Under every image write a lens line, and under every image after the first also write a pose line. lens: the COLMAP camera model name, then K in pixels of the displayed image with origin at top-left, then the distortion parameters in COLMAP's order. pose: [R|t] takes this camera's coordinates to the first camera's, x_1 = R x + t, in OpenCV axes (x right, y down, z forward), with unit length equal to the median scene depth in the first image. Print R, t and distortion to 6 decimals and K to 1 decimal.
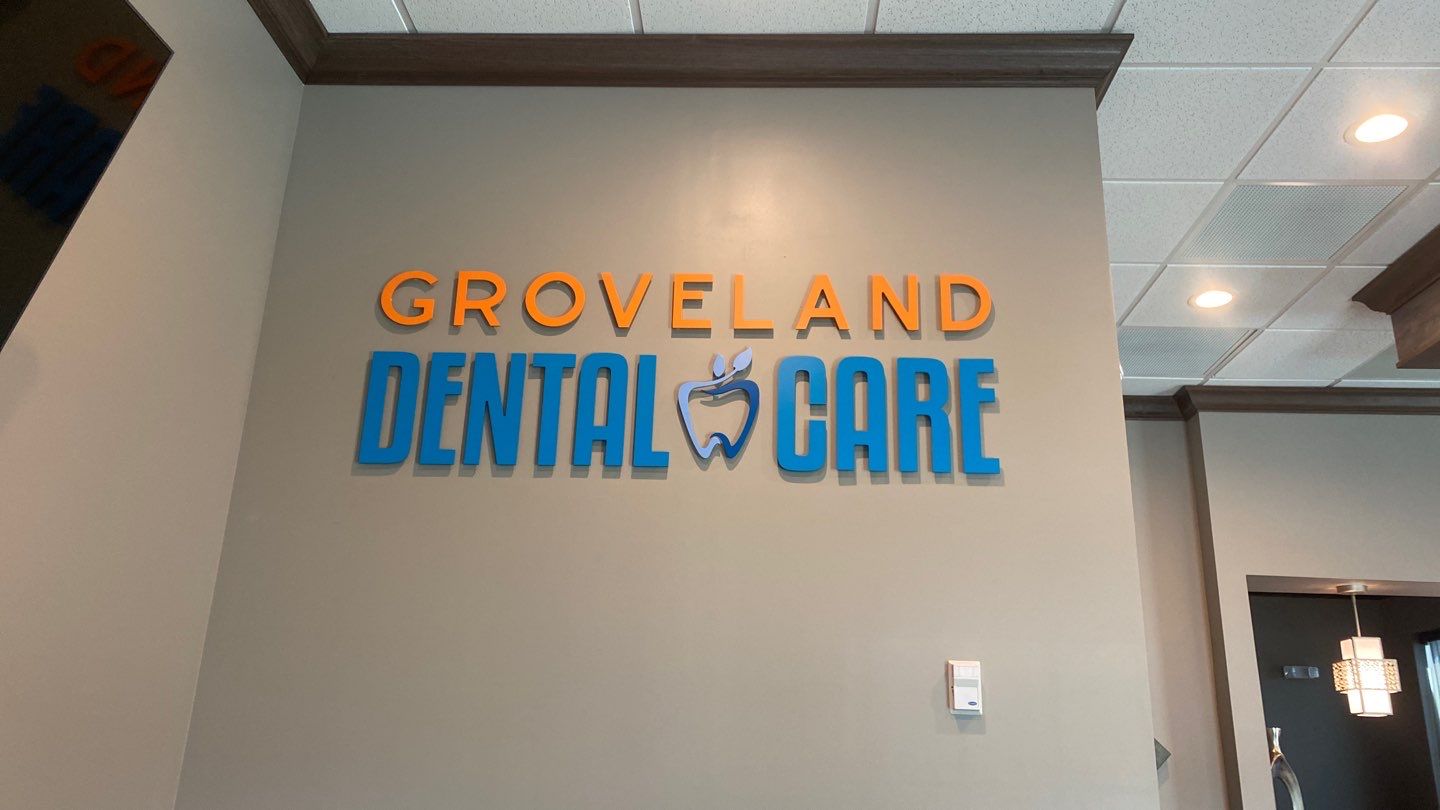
lens RADIAL K [[1098.5, 0, 727.1], [0, 1098.5, 404.4], [0, 0, 1]] dist [0.084668, -0.099020]
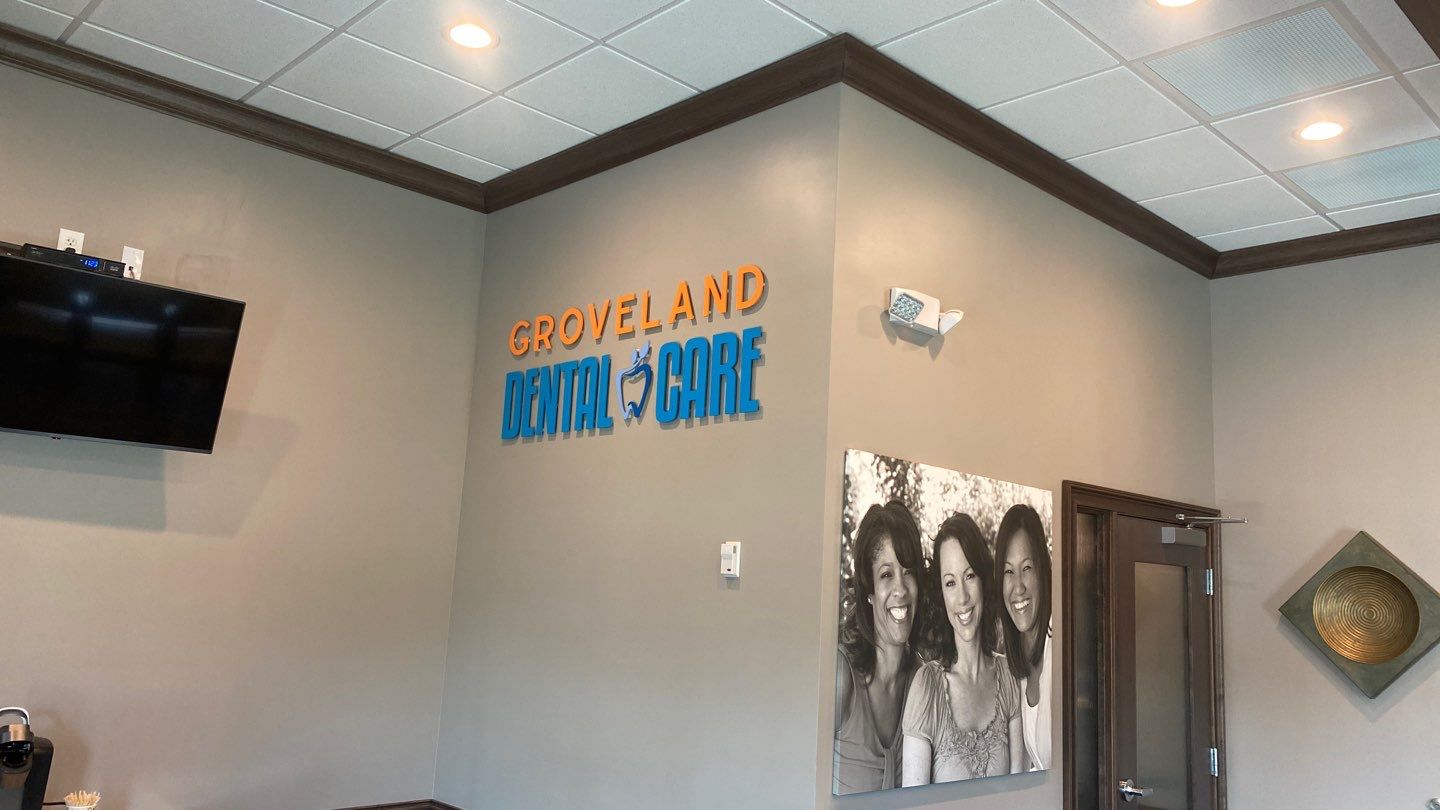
lens RADIAL K [[1098.5, 0, 727.1], [0, 1098.5, 404.4], [0, 0, 1]] dist [0.084668, -0.099020]
pose [[0.724471, -0.105580, -0.681171, 1.108349], [0.193419, 0.979636, 0.053872, -0.026874], [0.661612, -0.170780, 0.730139, -0.044439]]
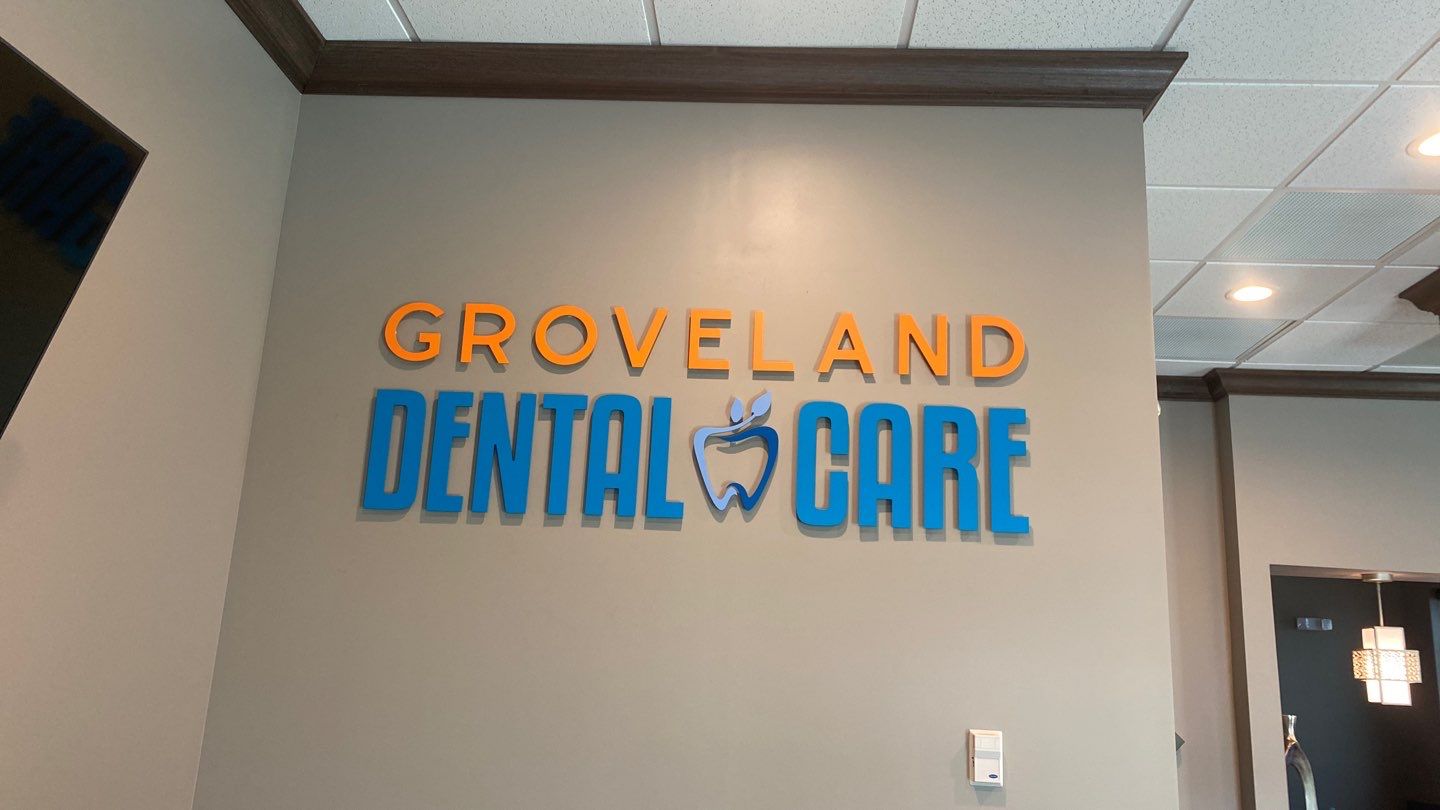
lens RADIAL K [[1098.5, 0, 727.1], [0, 1098.5, 404.4], [0, 0, 1]] dist [0.084668, -0.099020]
pose [[0.999830, 0.012796, -0.013293, -0.003113], [-0.011657, 0.996523, 0.082501, -0.117785], [0.014302, -0.082332, 0.996502, 0.046341]]
